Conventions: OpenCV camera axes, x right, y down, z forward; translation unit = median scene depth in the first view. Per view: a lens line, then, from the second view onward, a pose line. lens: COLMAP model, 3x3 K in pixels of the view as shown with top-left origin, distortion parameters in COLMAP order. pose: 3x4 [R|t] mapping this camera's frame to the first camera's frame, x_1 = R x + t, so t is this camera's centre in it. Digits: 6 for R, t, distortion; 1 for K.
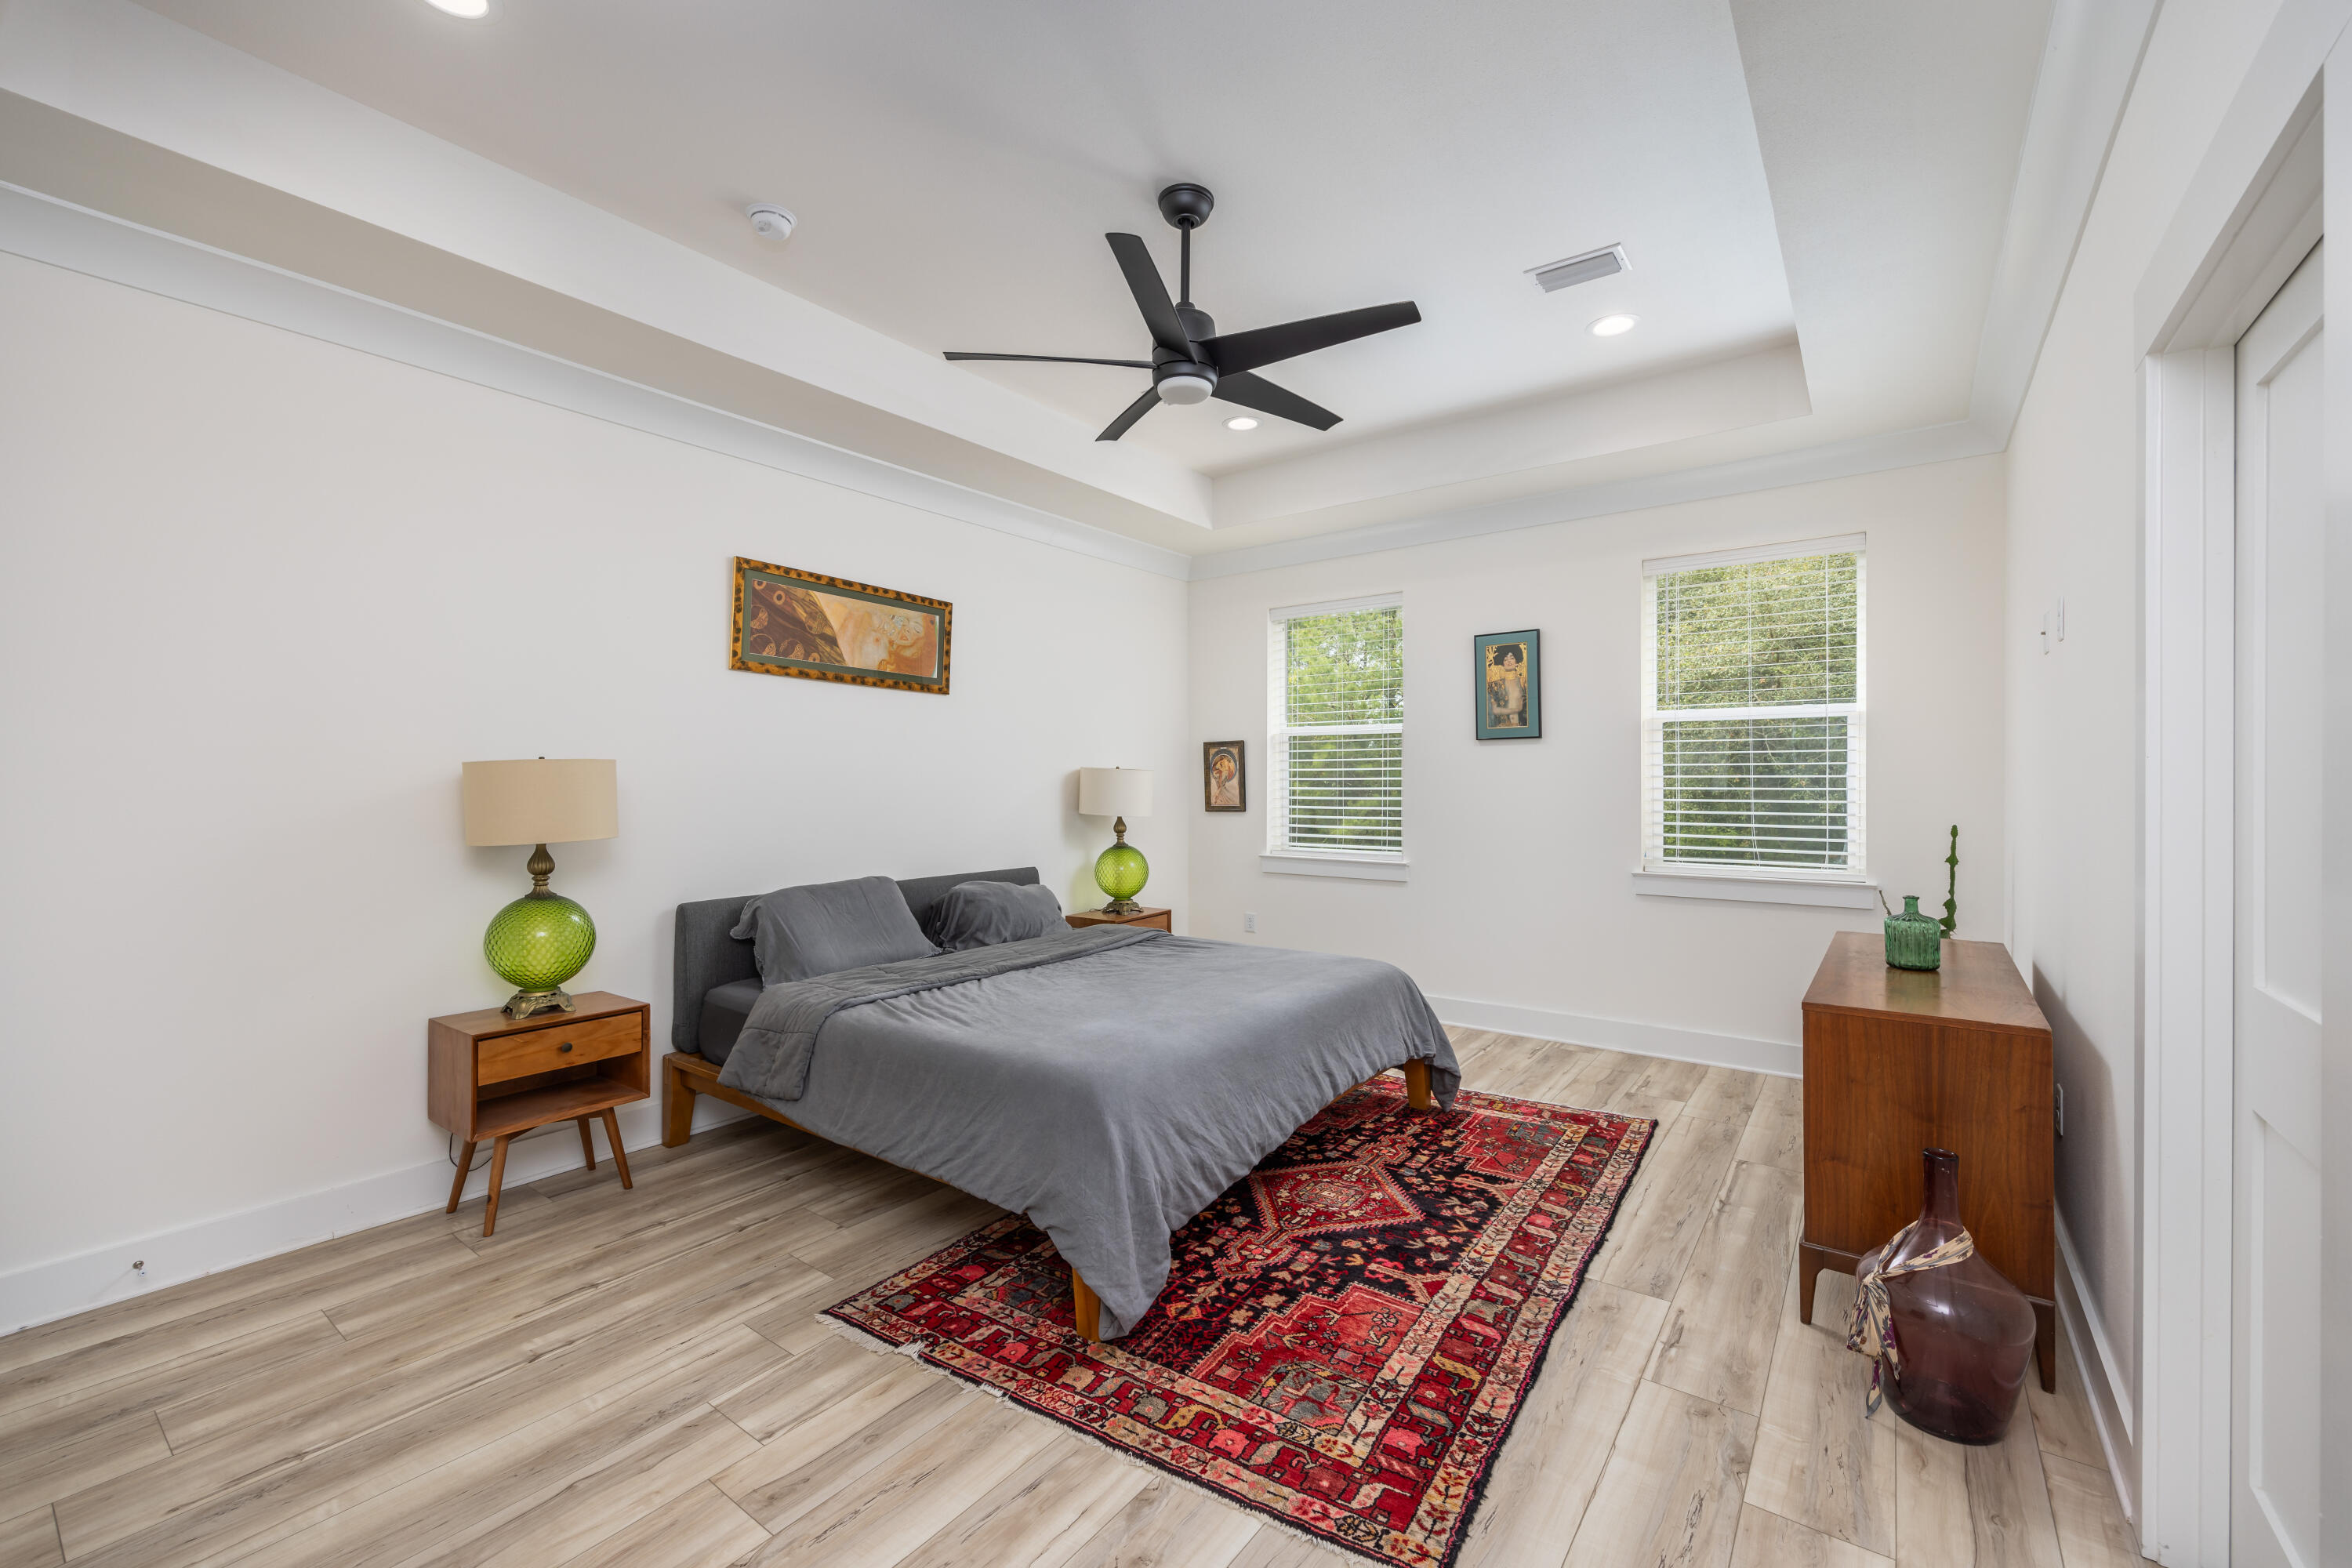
lens RADIAL K [[953.6, 0, 1184.9], [0, 953.6, 780.9], [0, 0, 1]] dist [-0.002430, 0.001064]
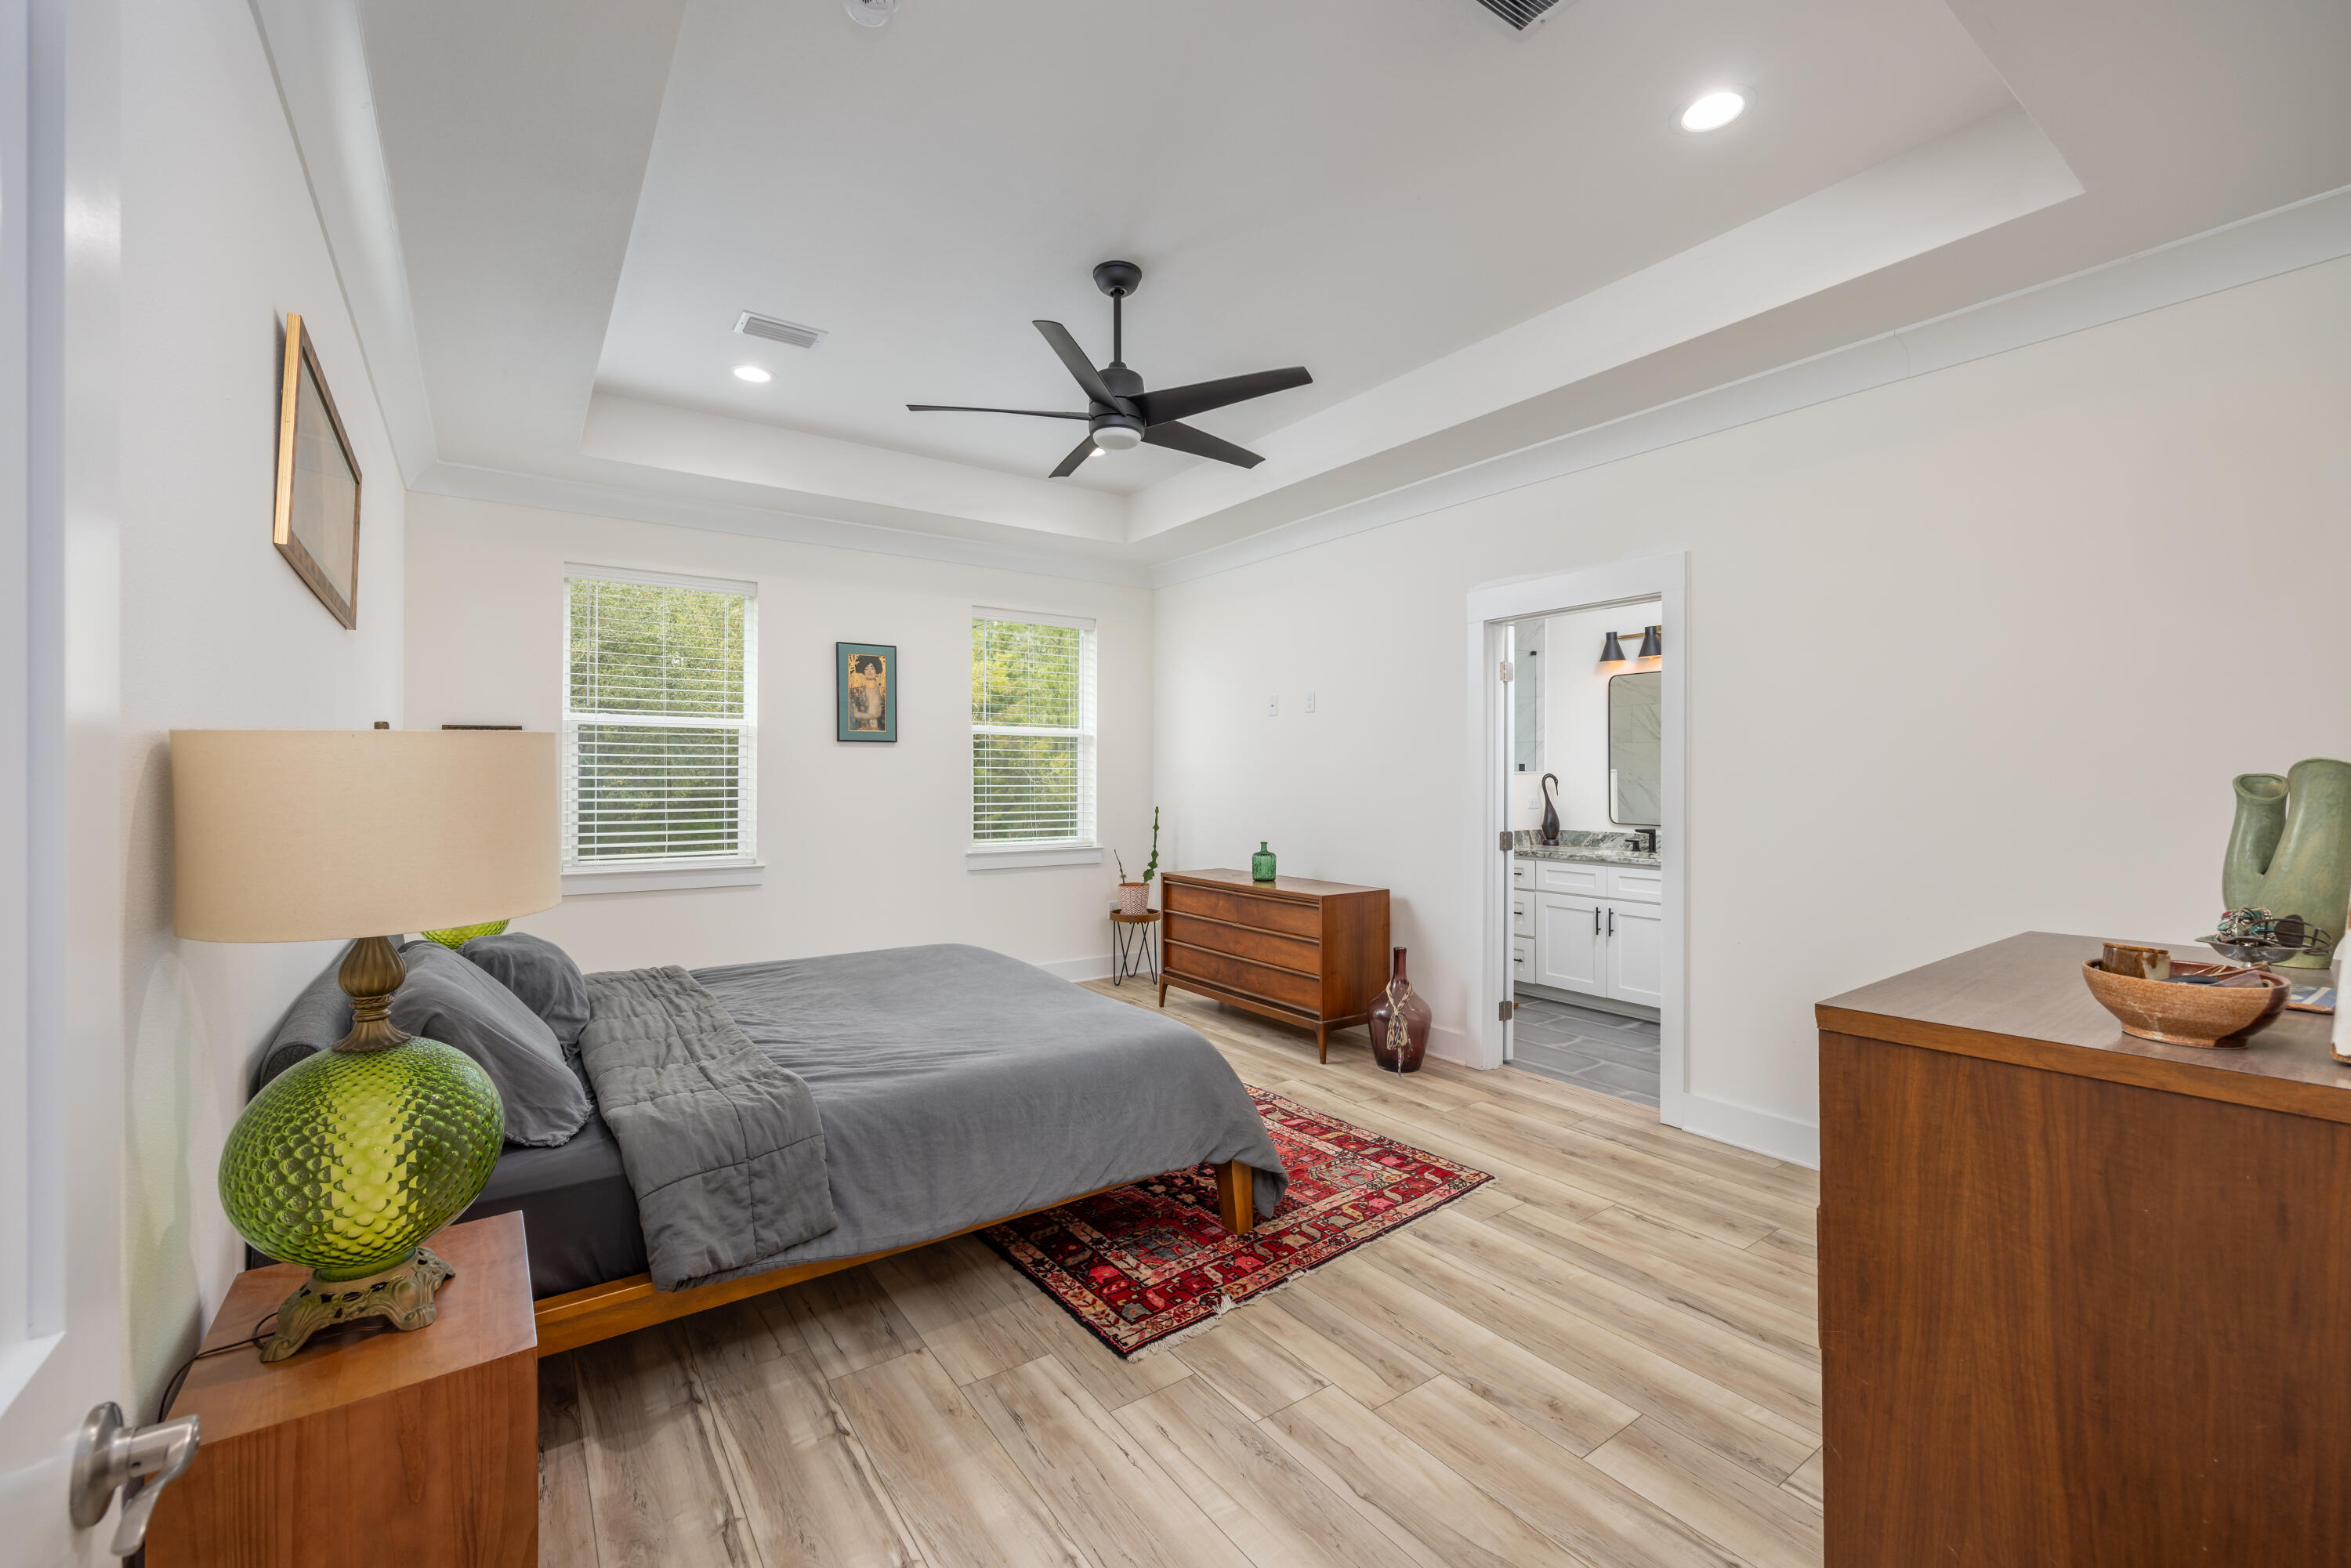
lens RADIAL K [[953.1, 0, 1178.7], [0, 953.1, 781.4], [0, 0, 1]] dist [-0.002430, 0.001064]
pose [[0.316006, -0.001053, 0.948757, -1.295029], [-0.003069, 0.999993, 0.002132, -0.003553], [-0.948752, -0.003586, 0.316001, 0.688081]]
